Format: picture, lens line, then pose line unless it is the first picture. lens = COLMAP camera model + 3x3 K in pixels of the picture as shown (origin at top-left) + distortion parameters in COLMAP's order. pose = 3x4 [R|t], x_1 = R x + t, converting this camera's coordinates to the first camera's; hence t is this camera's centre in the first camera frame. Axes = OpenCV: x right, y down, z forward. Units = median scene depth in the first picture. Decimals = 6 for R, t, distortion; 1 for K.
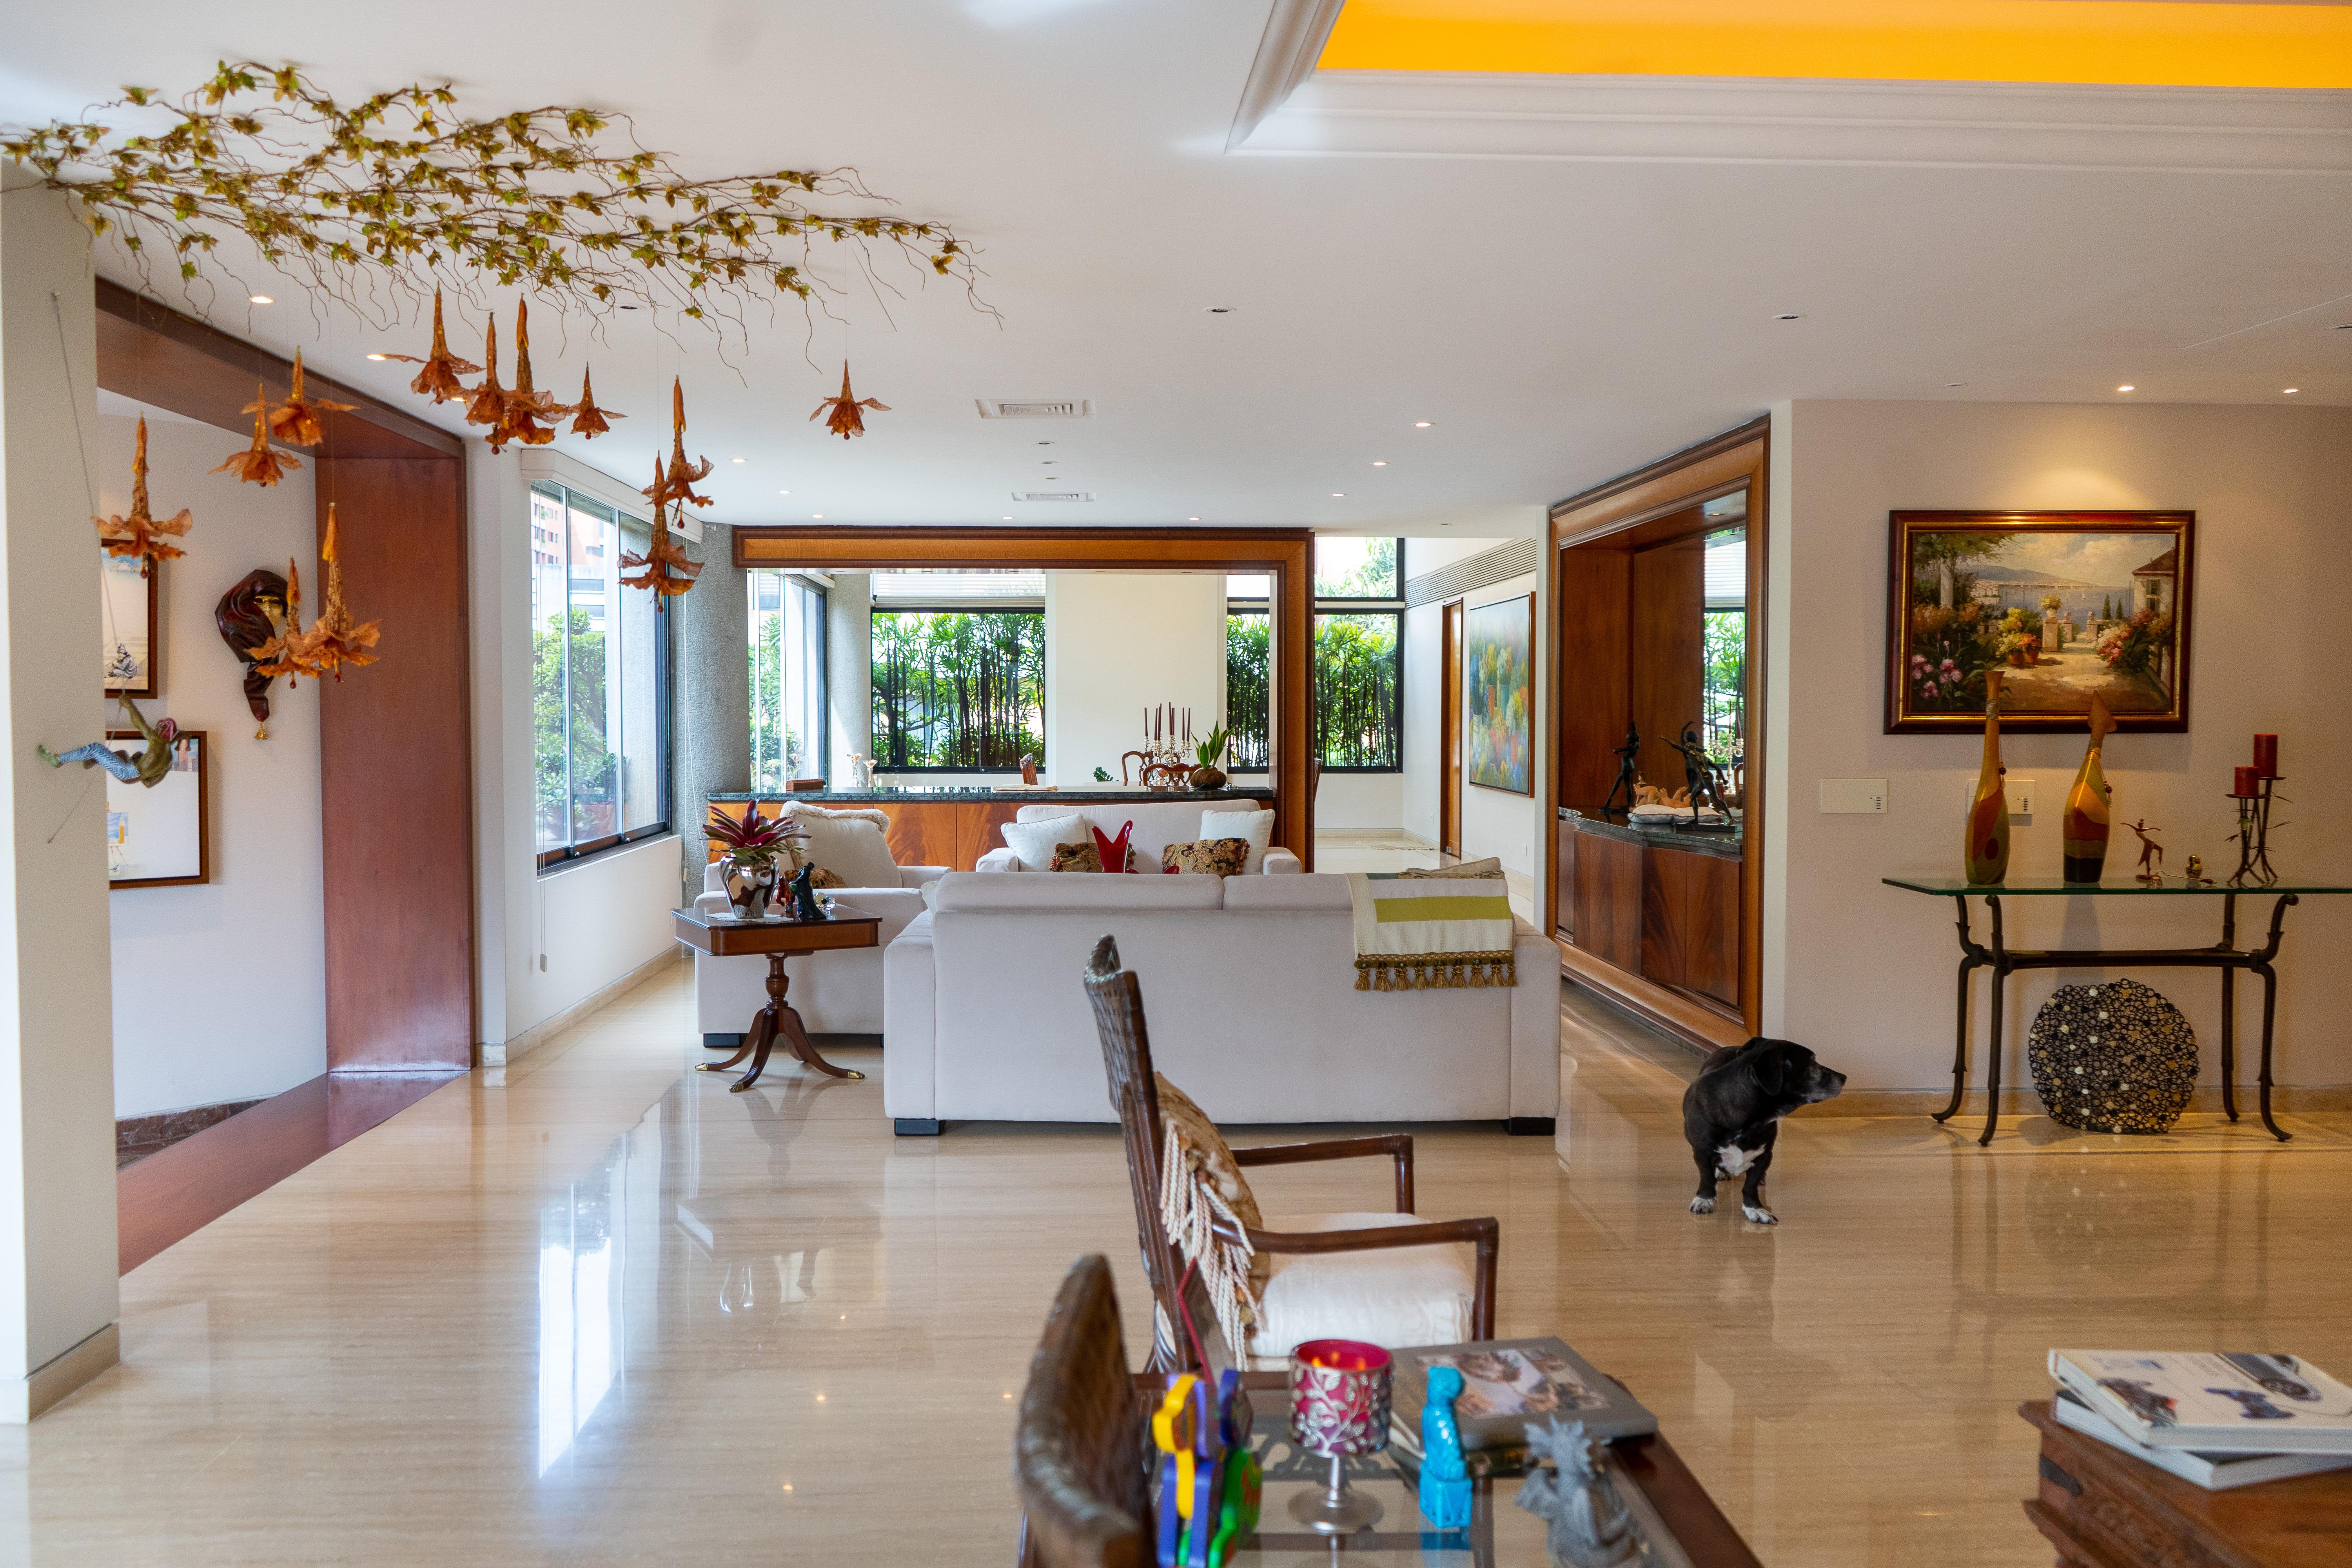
lens RADIAL K [[1933.4, 0, 1174.4], [0, 1933.4, 787.8], [0, 0, 1]] dist [0.034969, 0.000572]
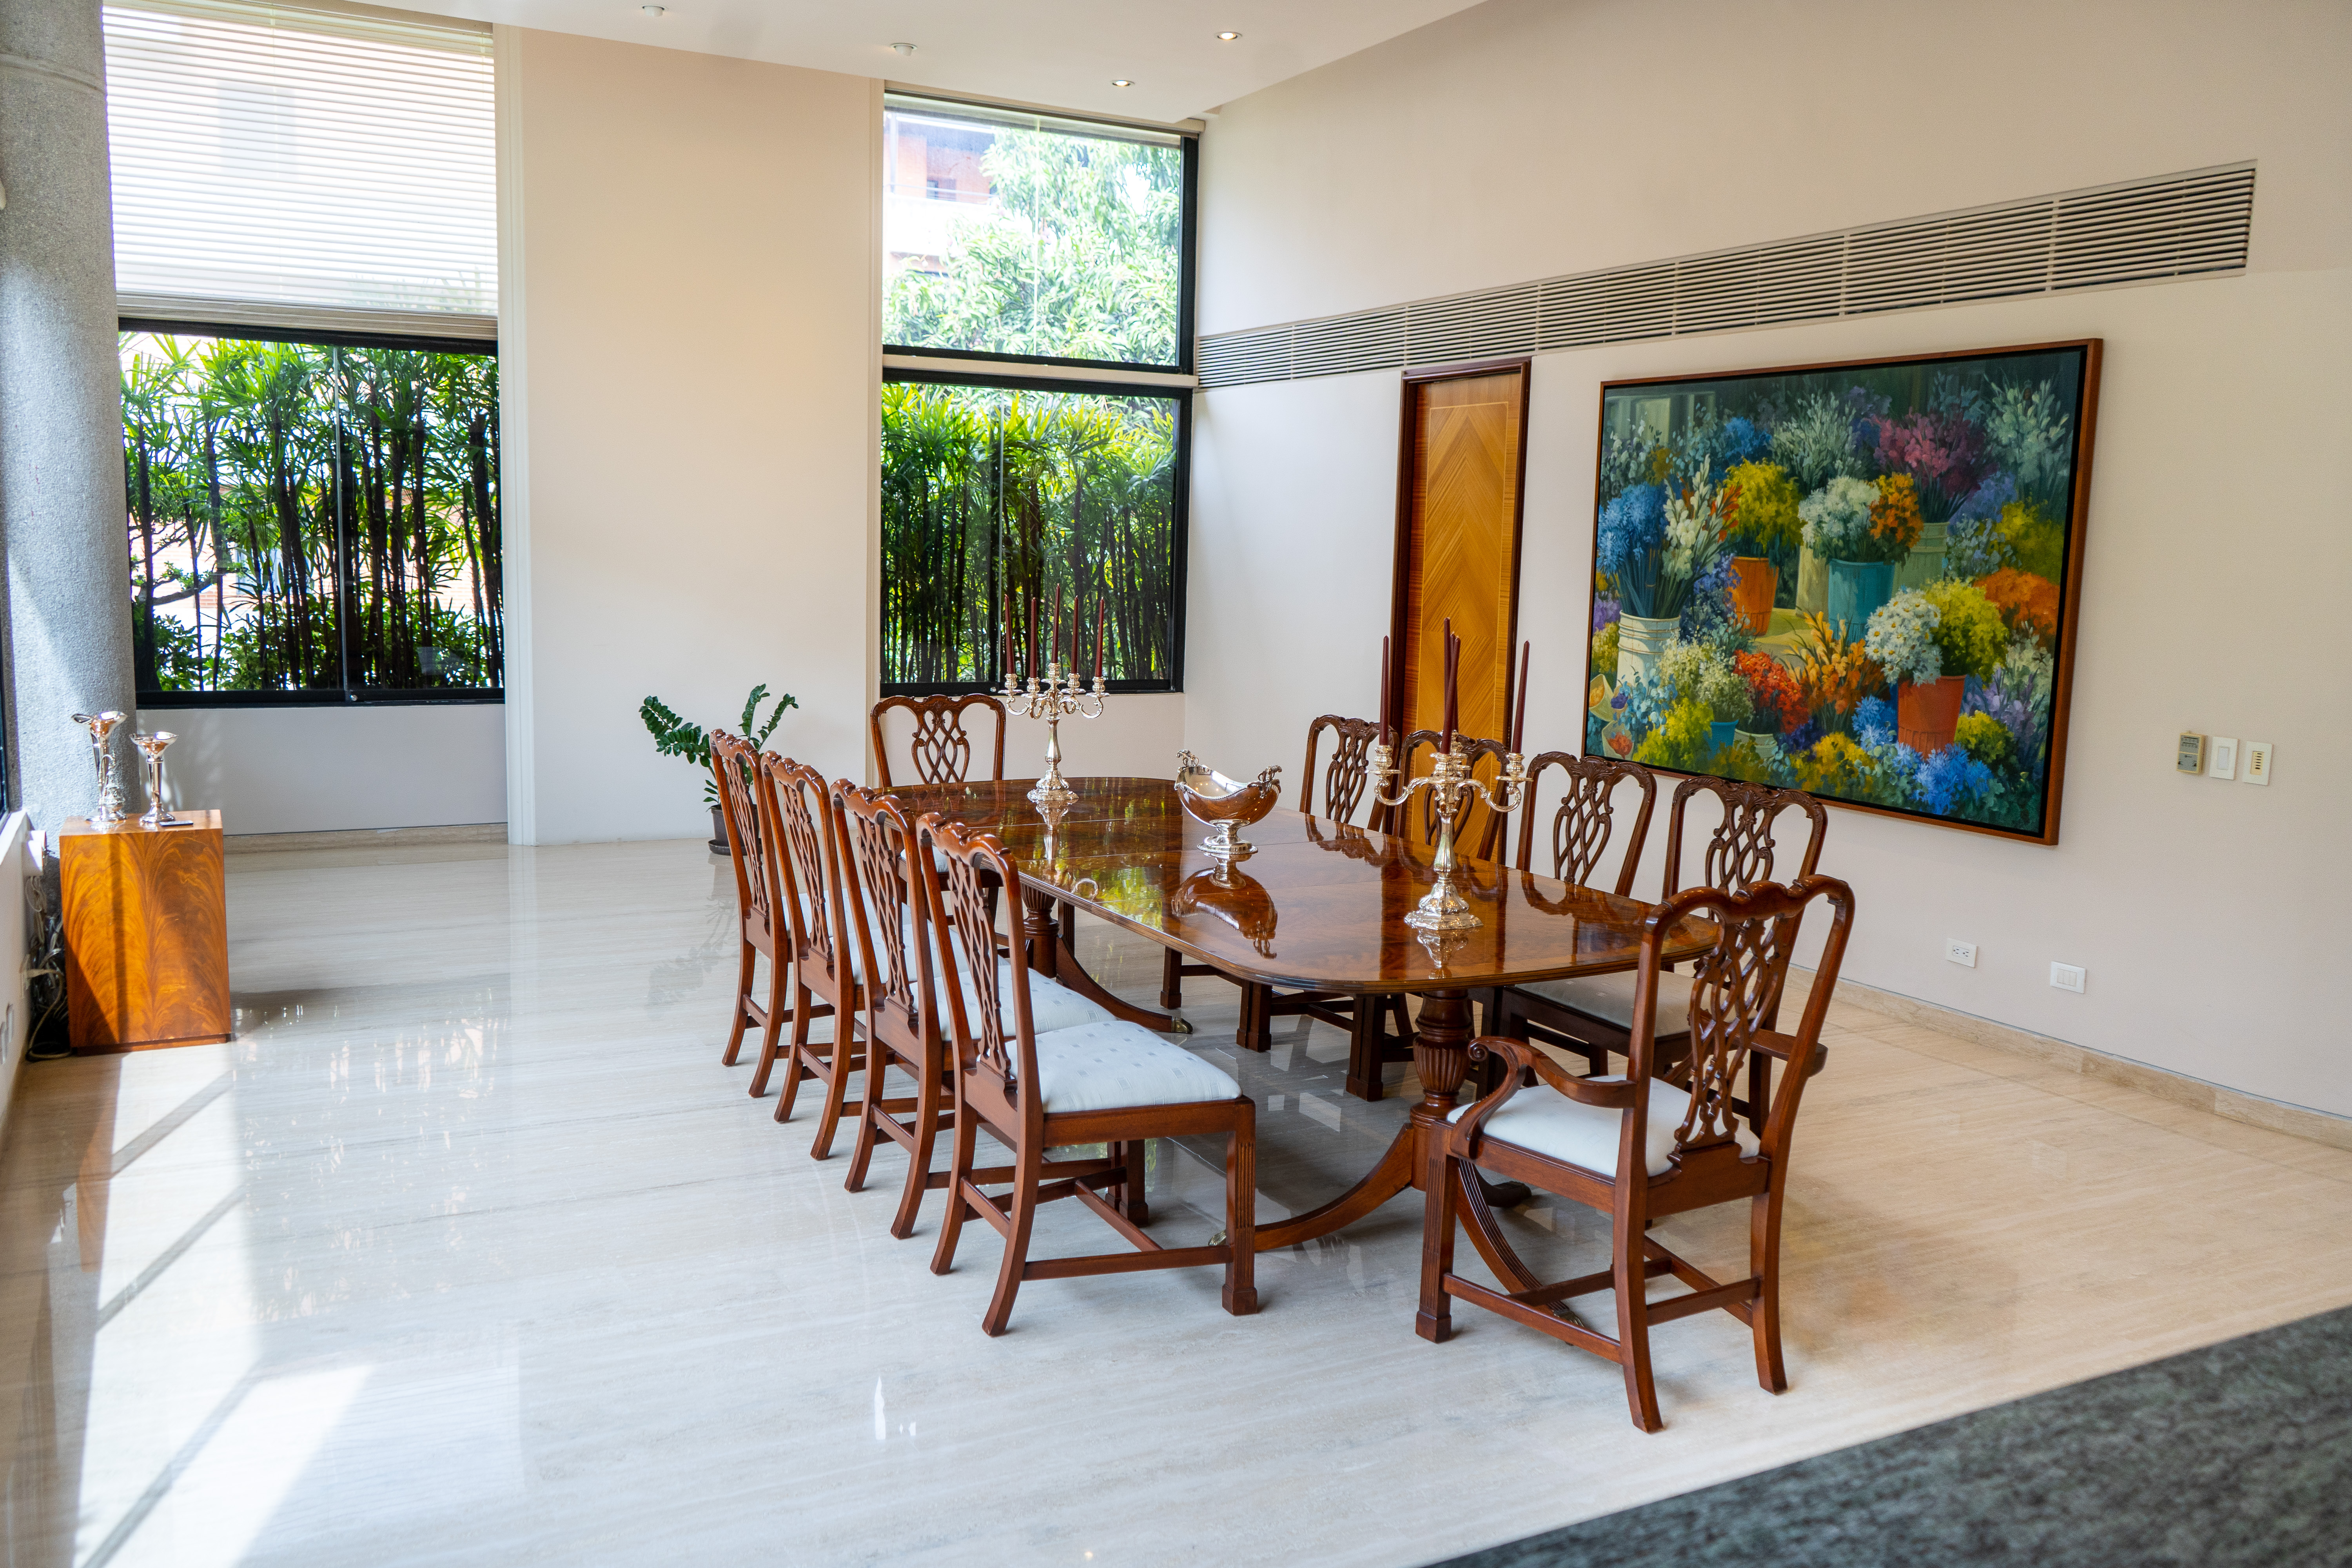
lens RADIAL K [[1933.4, 0, 1180.4], [0, 1933.4, 790.1], [0, 0, 1]] dist [0.034969, 0.000572]
pose [[0.928365, -0.021932, 0.371022, -0.086414], [-0.012130, 0.995938, 0.089225, -0.030016], [-0.371472, -0.087334, 0.924328, 0.492535]]
